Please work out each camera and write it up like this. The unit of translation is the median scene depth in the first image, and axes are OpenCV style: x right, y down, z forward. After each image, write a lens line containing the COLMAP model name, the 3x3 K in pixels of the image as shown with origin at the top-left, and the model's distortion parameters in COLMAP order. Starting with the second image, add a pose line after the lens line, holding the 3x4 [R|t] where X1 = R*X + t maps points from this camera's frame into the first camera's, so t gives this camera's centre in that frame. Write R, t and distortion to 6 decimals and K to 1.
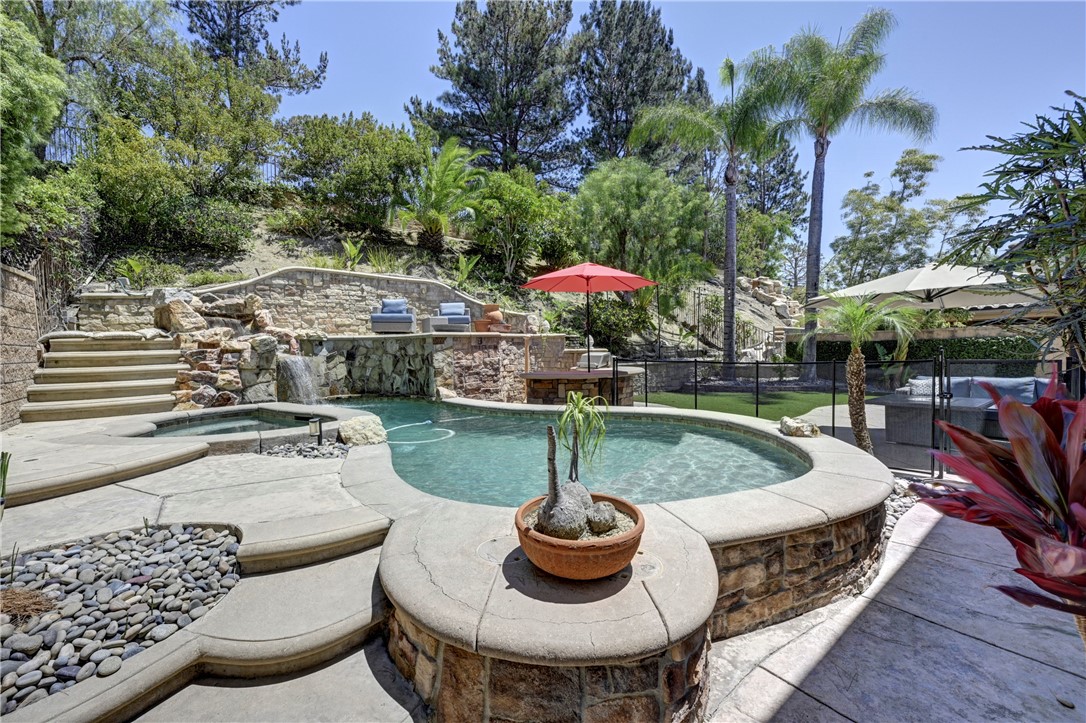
lens RADIAL K [[434.0, 0, 543.9], [0, 434.0, 360.4], [0, 0, 1]] dist [-0.000963, -0.000642]
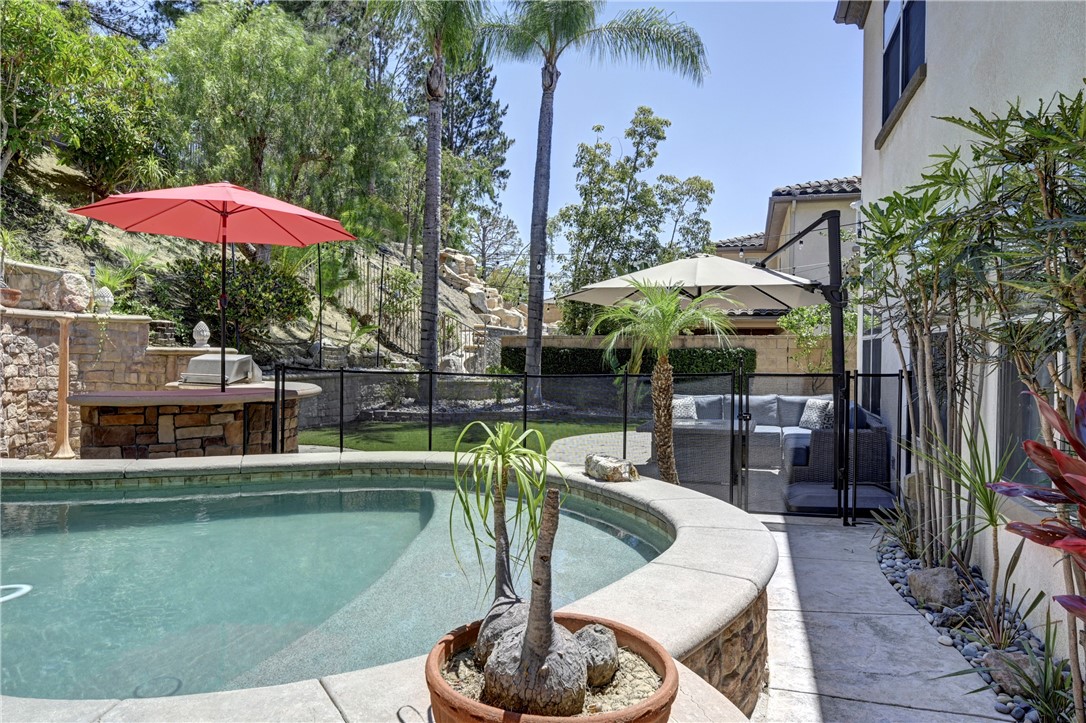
lens RADIAL K [[722.4, 0, 541.3], [0, 722.4, 364.8], [0, 0, 1]] dist [0.004351, -0.004441]
pose [[0.810716, 0.016694, 0.585201, -0.065706], [-0.009915, 0.999842, -0.014787, 0.002482], [-0.585355, 0.006186, 0.810753, 0.045560]]
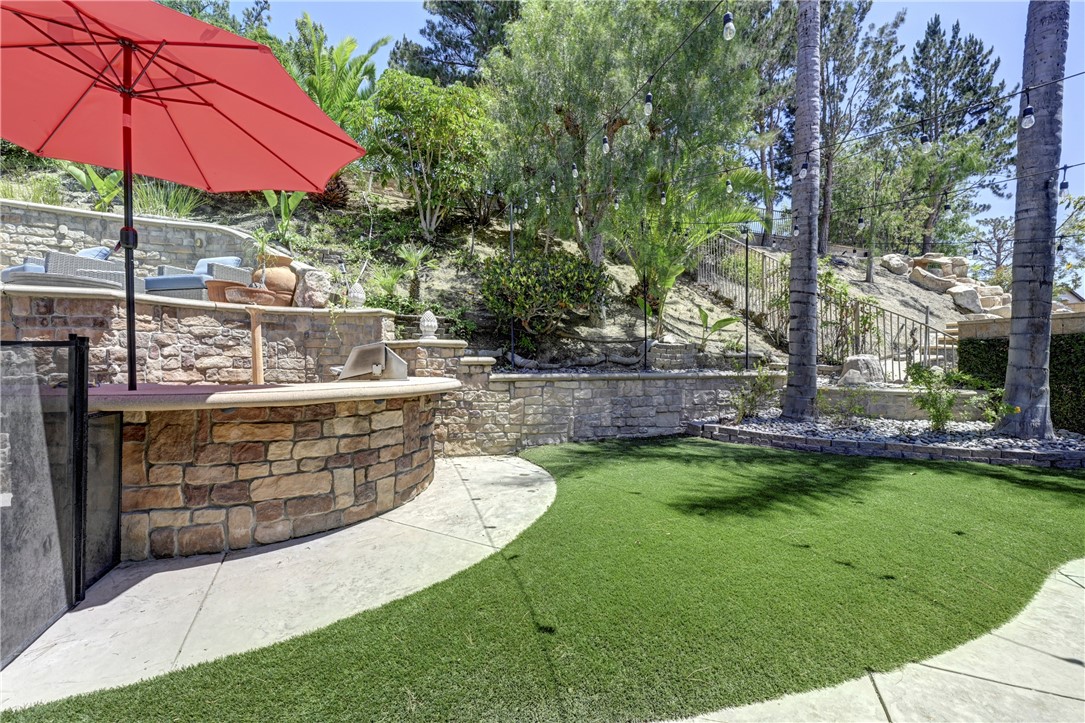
lens RADIAL K [[433.6, 0, 543.4], [0, 433.6, 360.4], [0, 0, 1]] dist [-0.000963, -0.000642]
pose [[0.958771, 0.019370, -0.283518, 0.321065], [-0.028784, 0.999163, -0.029075, 0.004399], [0.282717, 0.036037, 0.958526, 0.530029]]
